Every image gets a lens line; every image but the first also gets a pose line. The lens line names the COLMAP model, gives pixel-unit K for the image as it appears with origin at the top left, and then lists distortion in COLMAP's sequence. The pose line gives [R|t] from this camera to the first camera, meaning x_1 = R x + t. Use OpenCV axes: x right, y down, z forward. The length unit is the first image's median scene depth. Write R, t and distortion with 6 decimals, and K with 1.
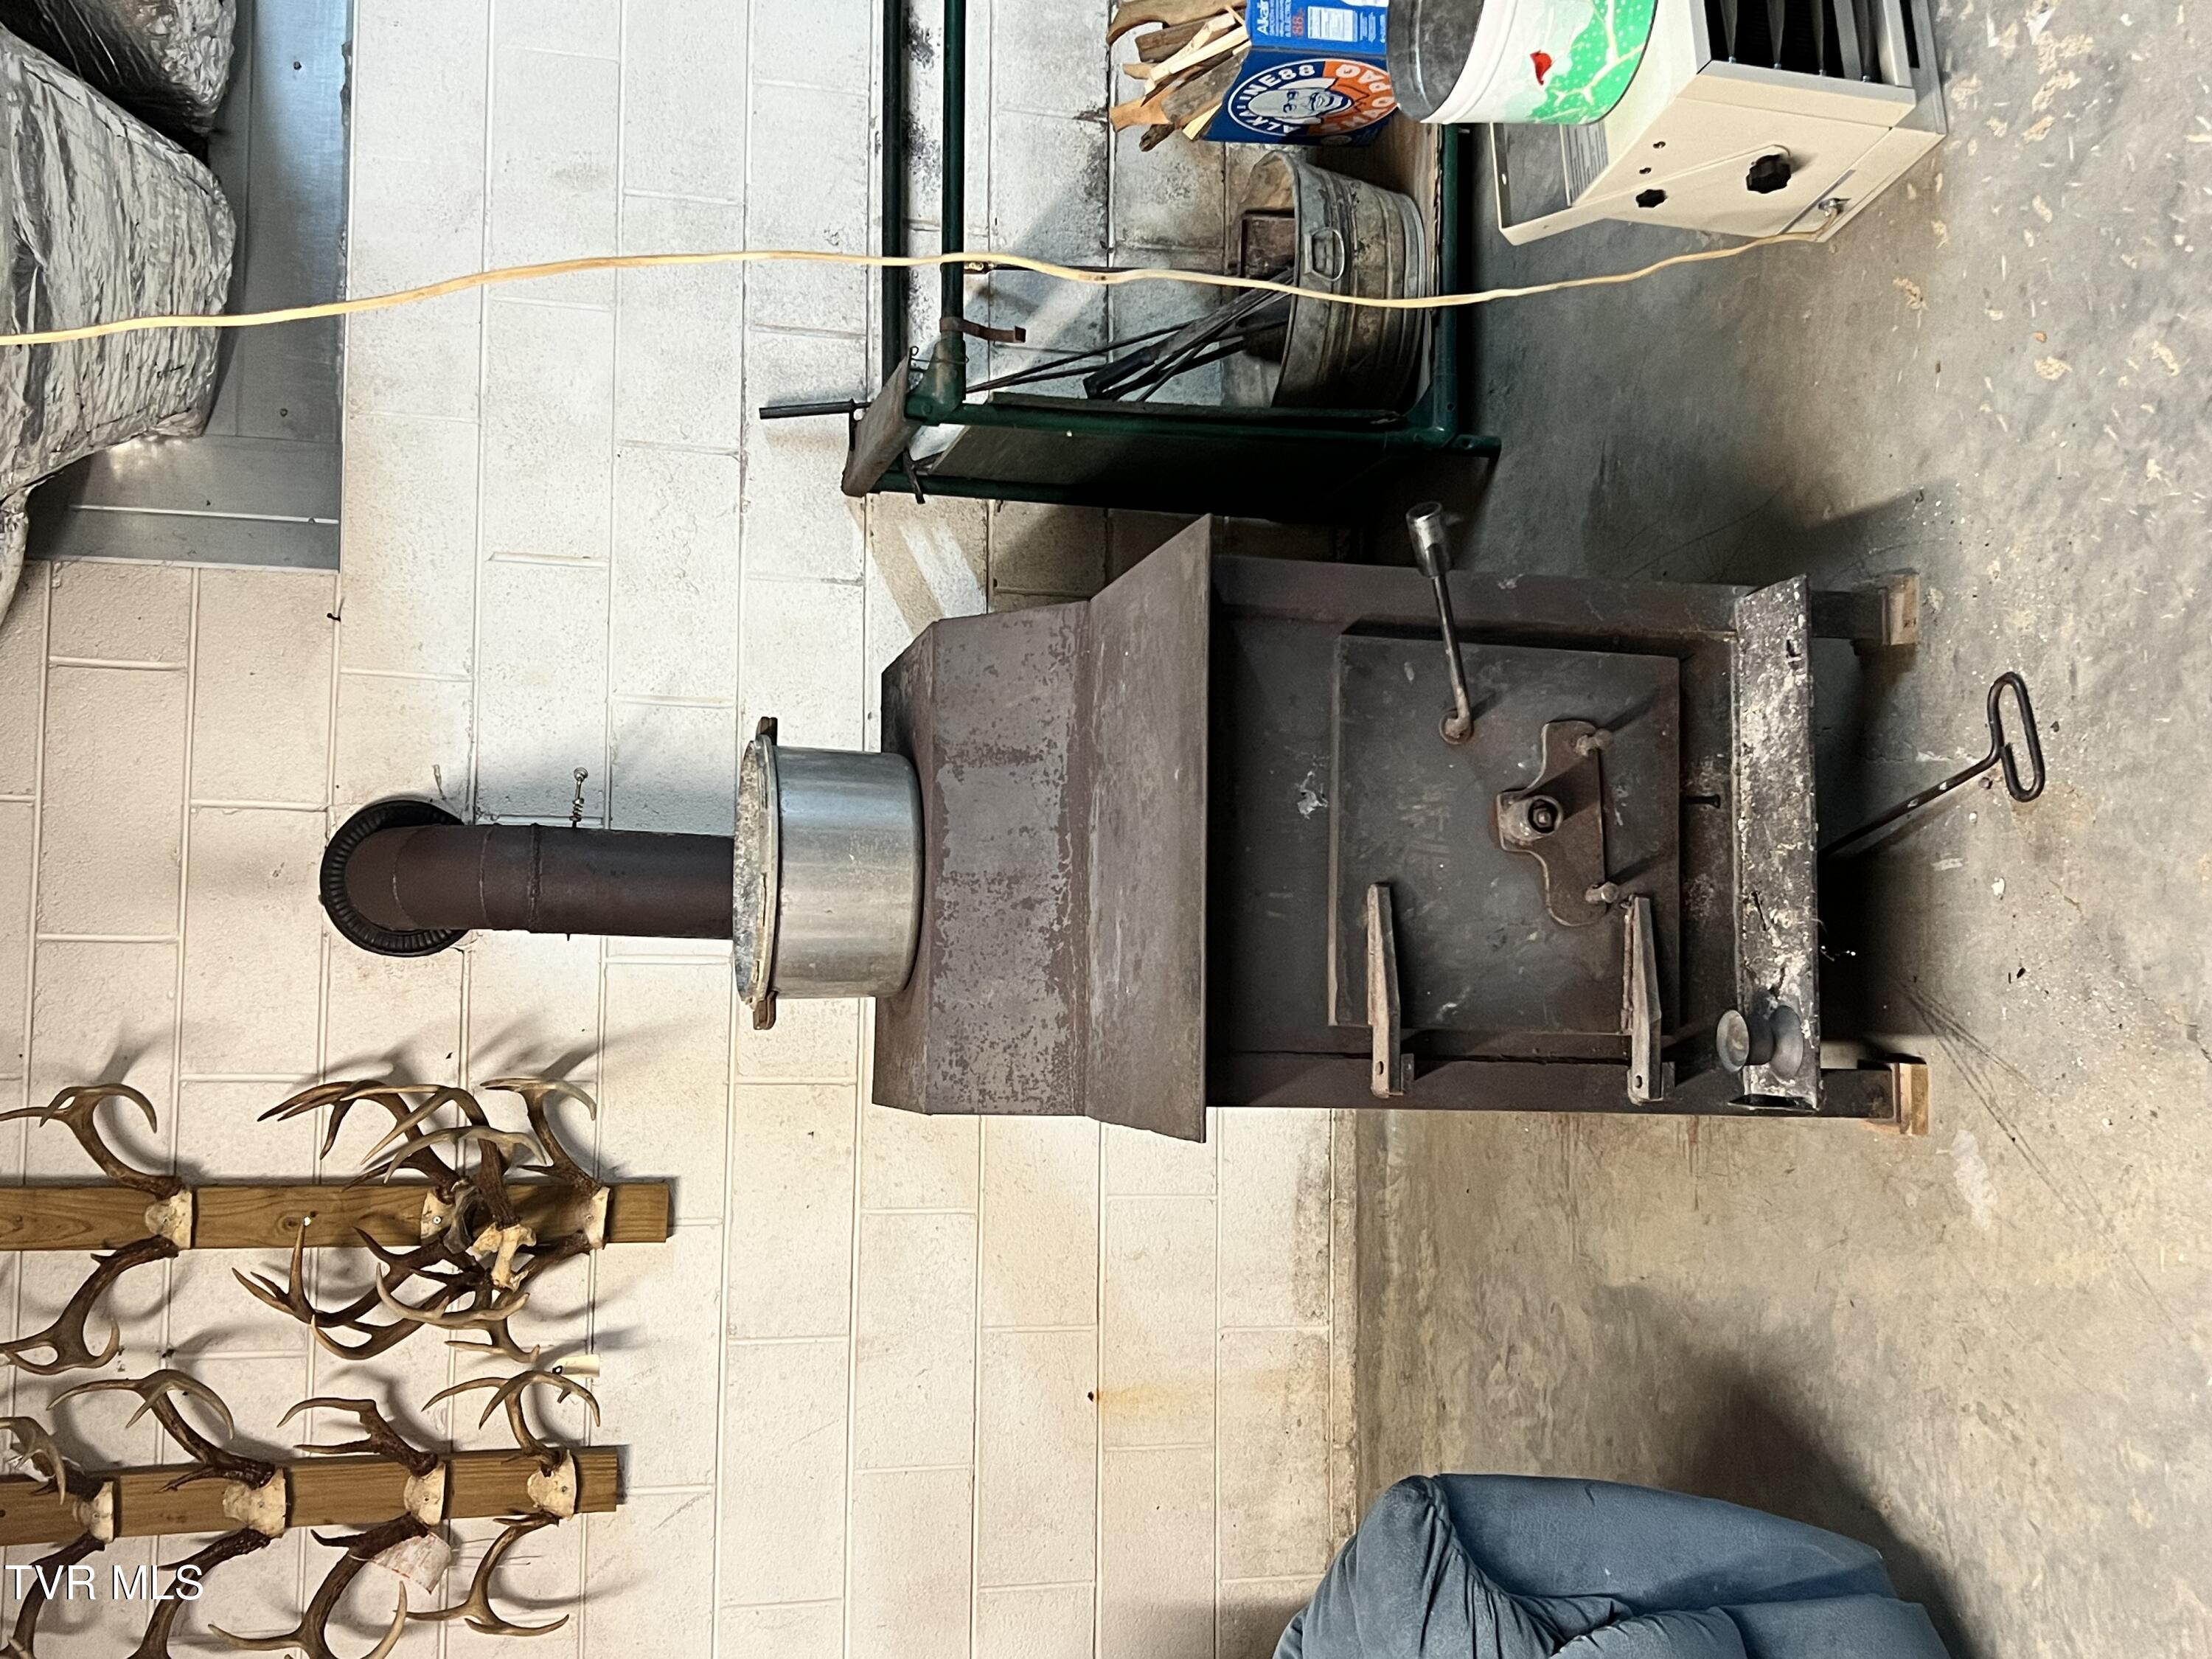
lens RADIAL K [[2255.6, 0, 1100.4], [0, 2255.6, 829.5], [0, 0, 1]] dist [0.066209, 0.000000]
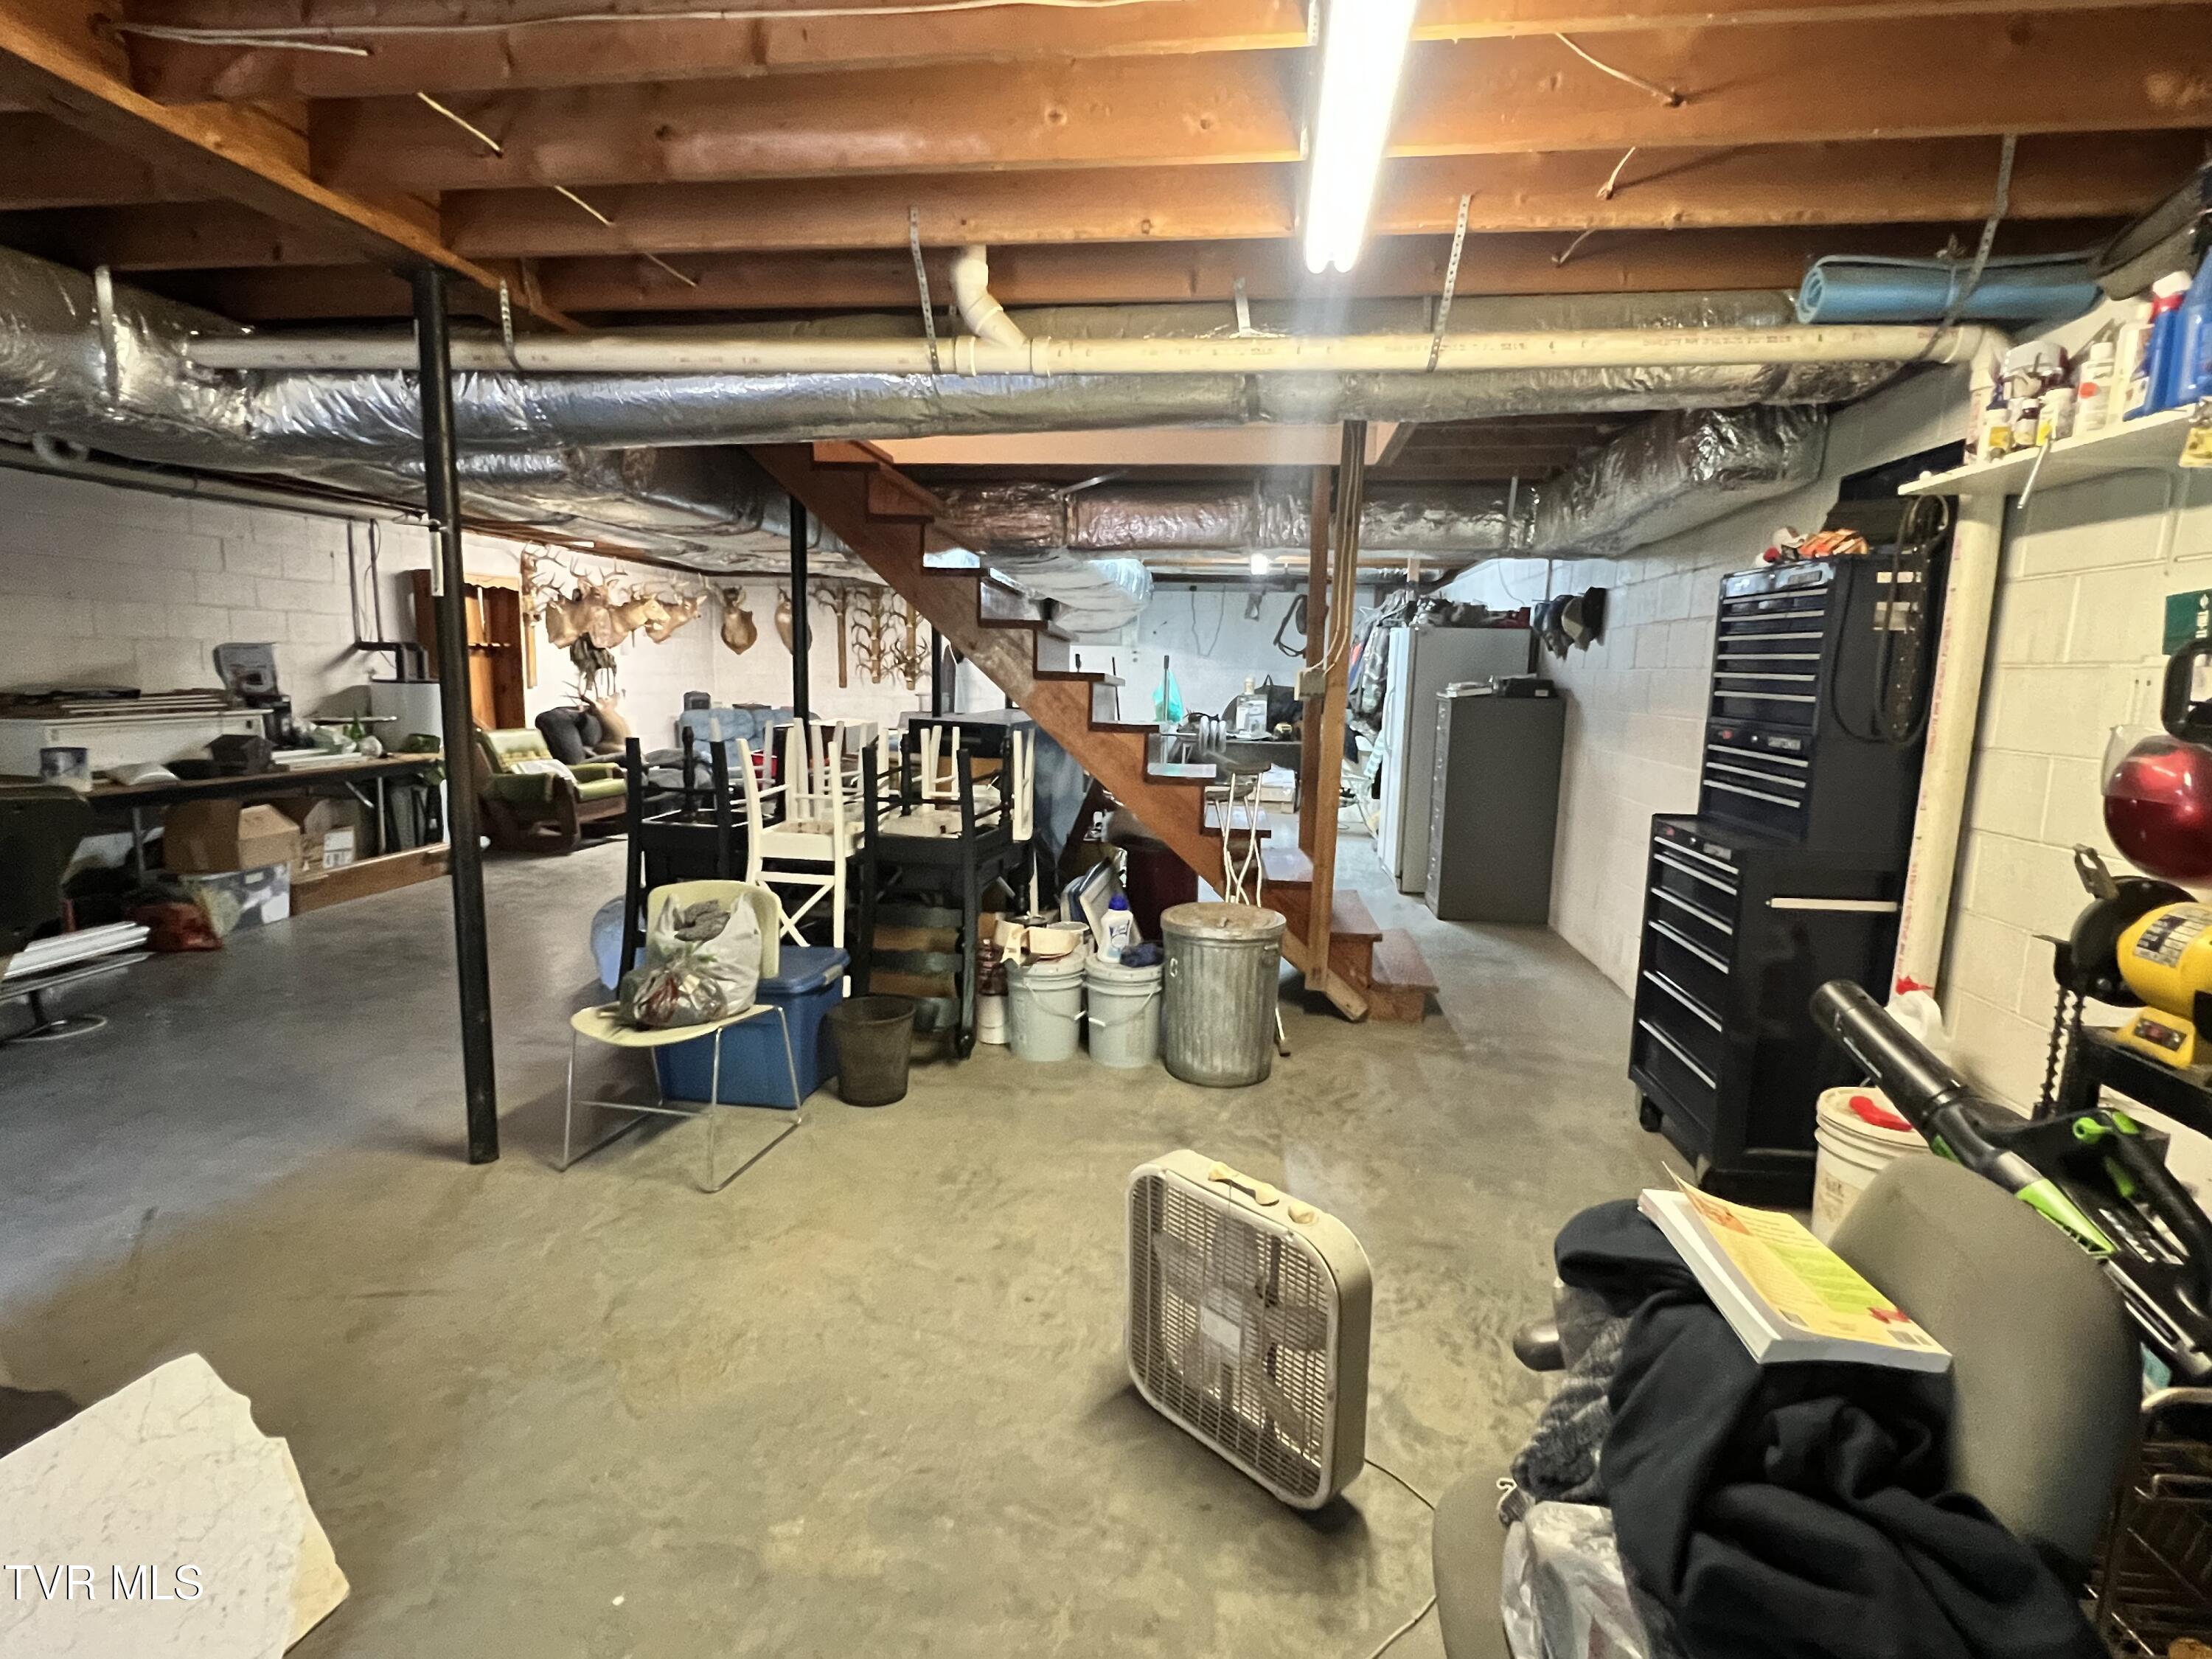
lens RADIAL K [[1082.8, 0, 1102.3], [0, 1082.8, 834.2], [0, 0, 1]] dist [0.000109, -0.000021]
pose [[-0.045416, 0.991699, -0.120292, 0.725310], [-0.979368, -0.020465, 0.201048, -1.255228], [0.196917, 0.126941, 0.972167, -2.407957]]
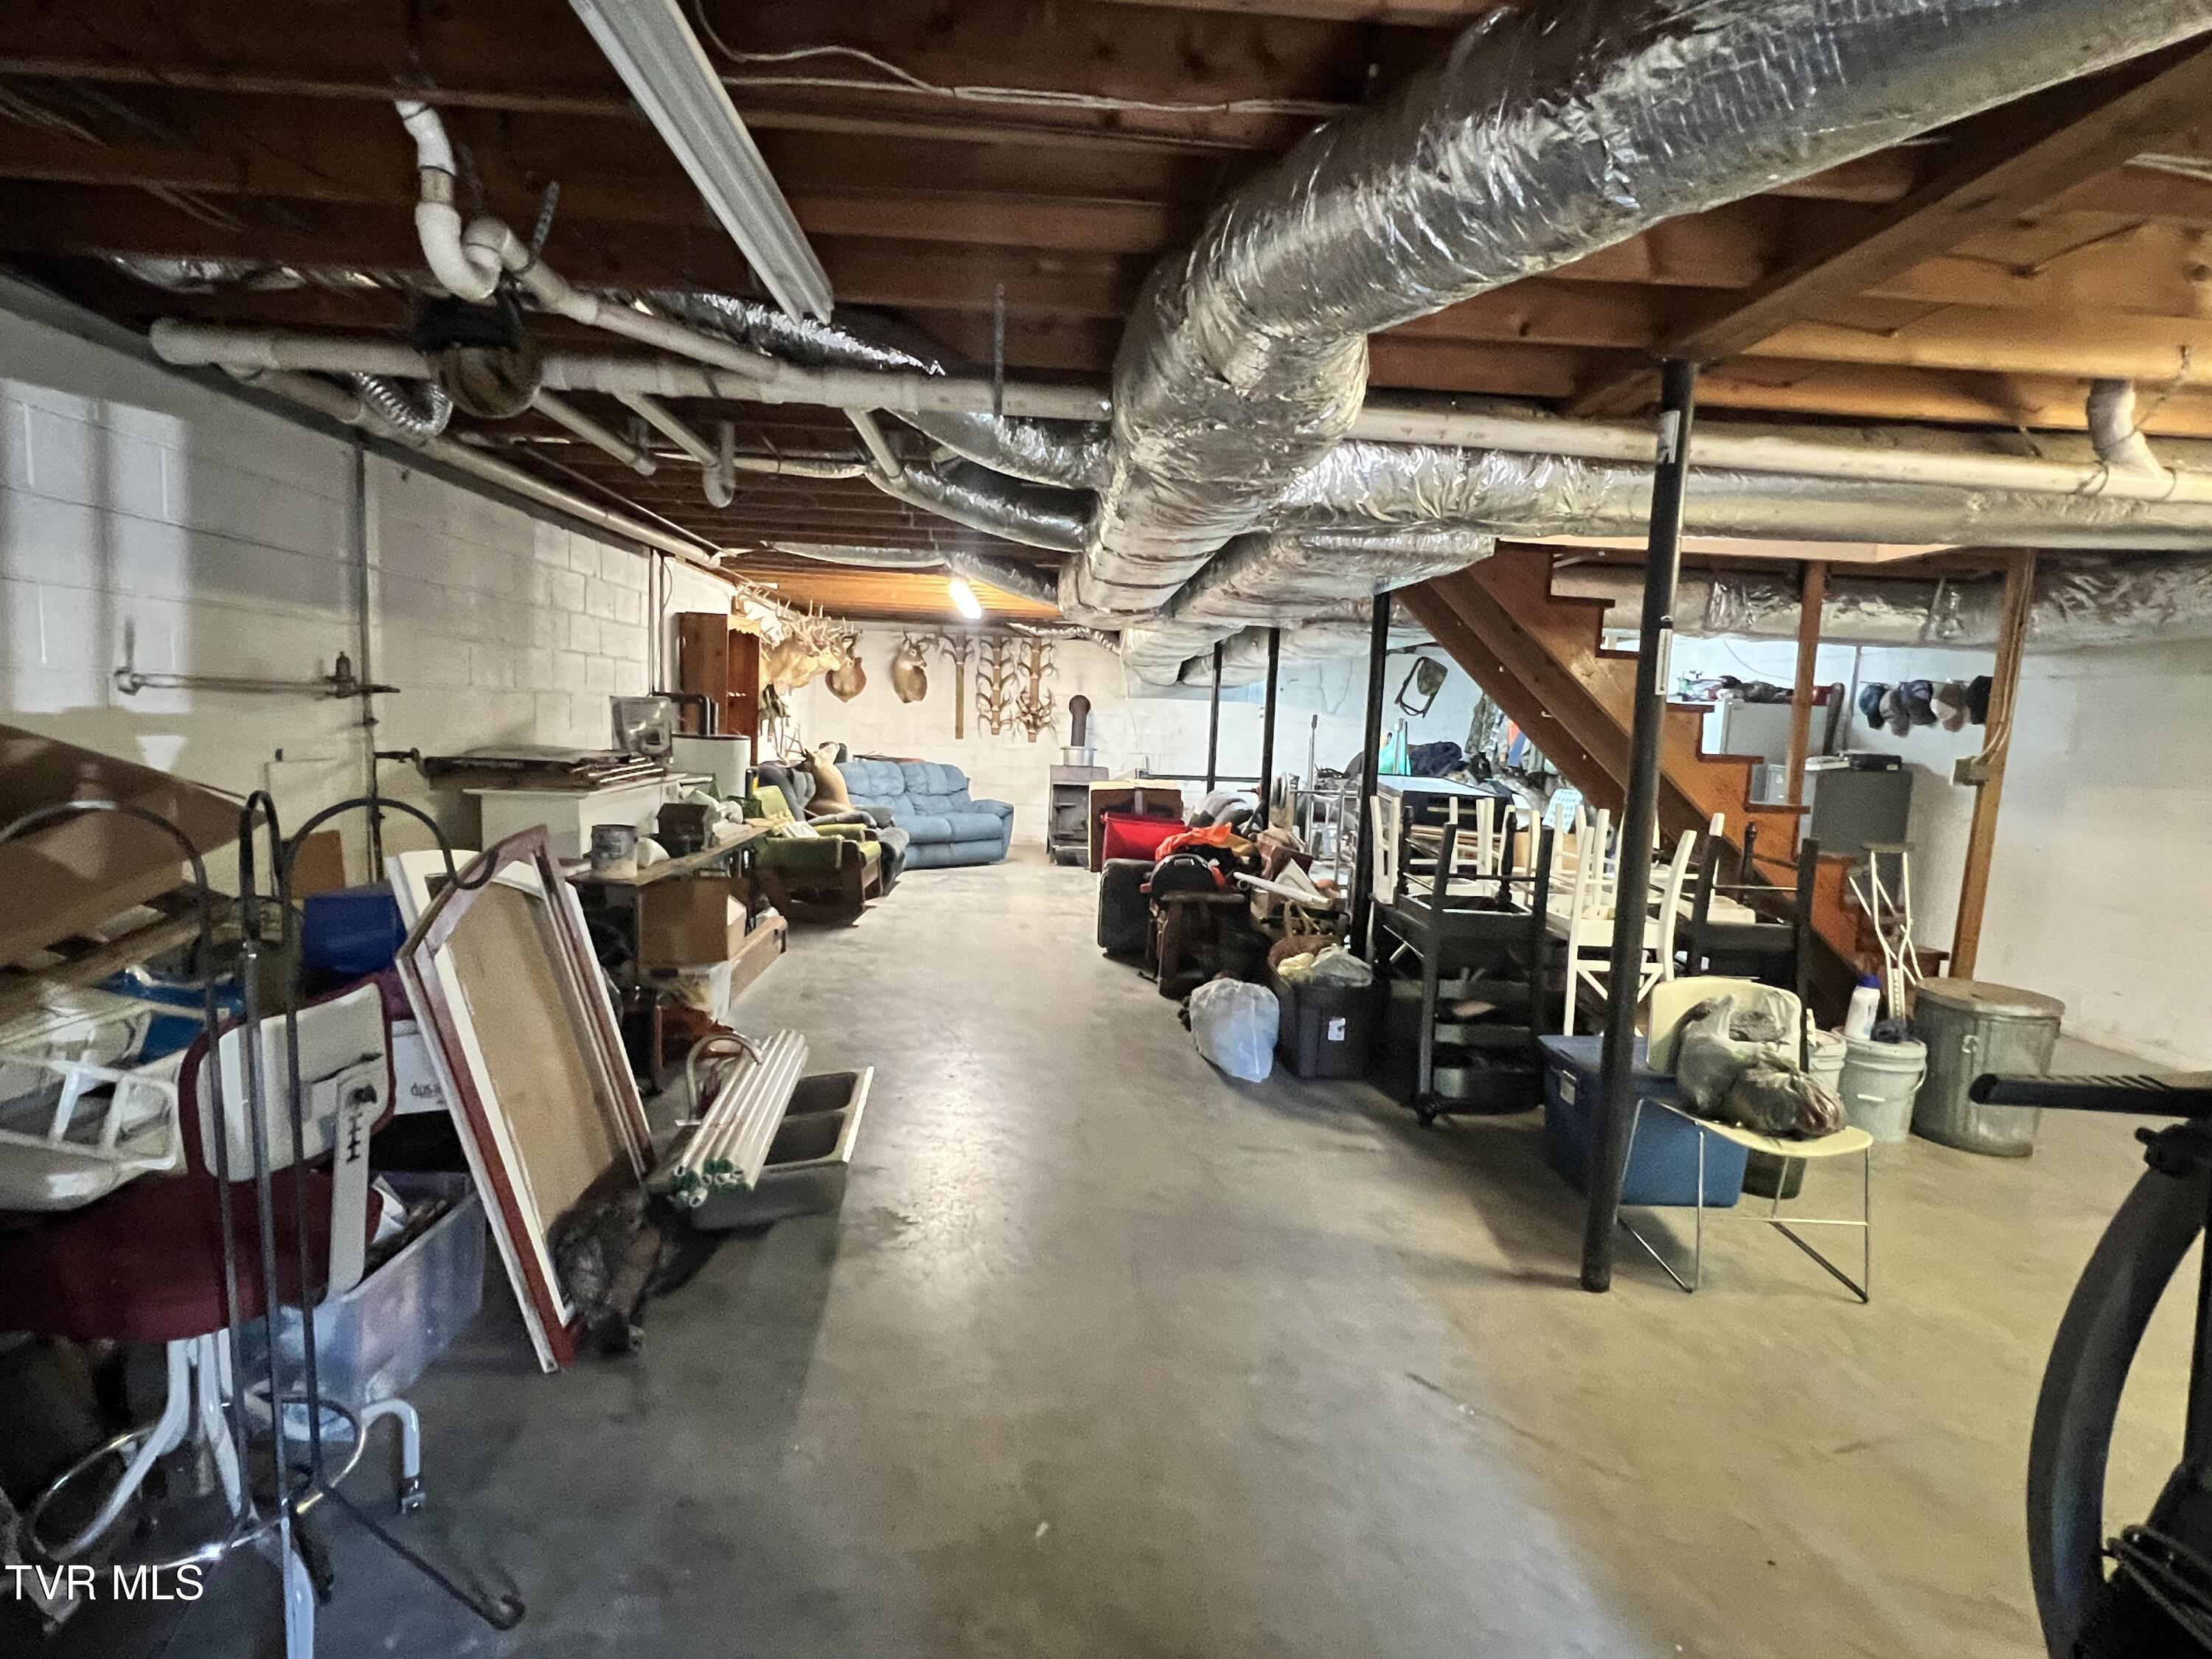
lens RADIAL K [[1082.8, 0, 1104.7], [0, 1082.8, 830.4], [0, 0, 1]] dist [0.000109, -0.000021]
pose [[-0.013220, 0.986144, -0.165366, 0.701172], [-0.999834, -0.010969, 0.014517, -0.121038], [0.012502, 0.165531, 0.986125, -2.500590]]
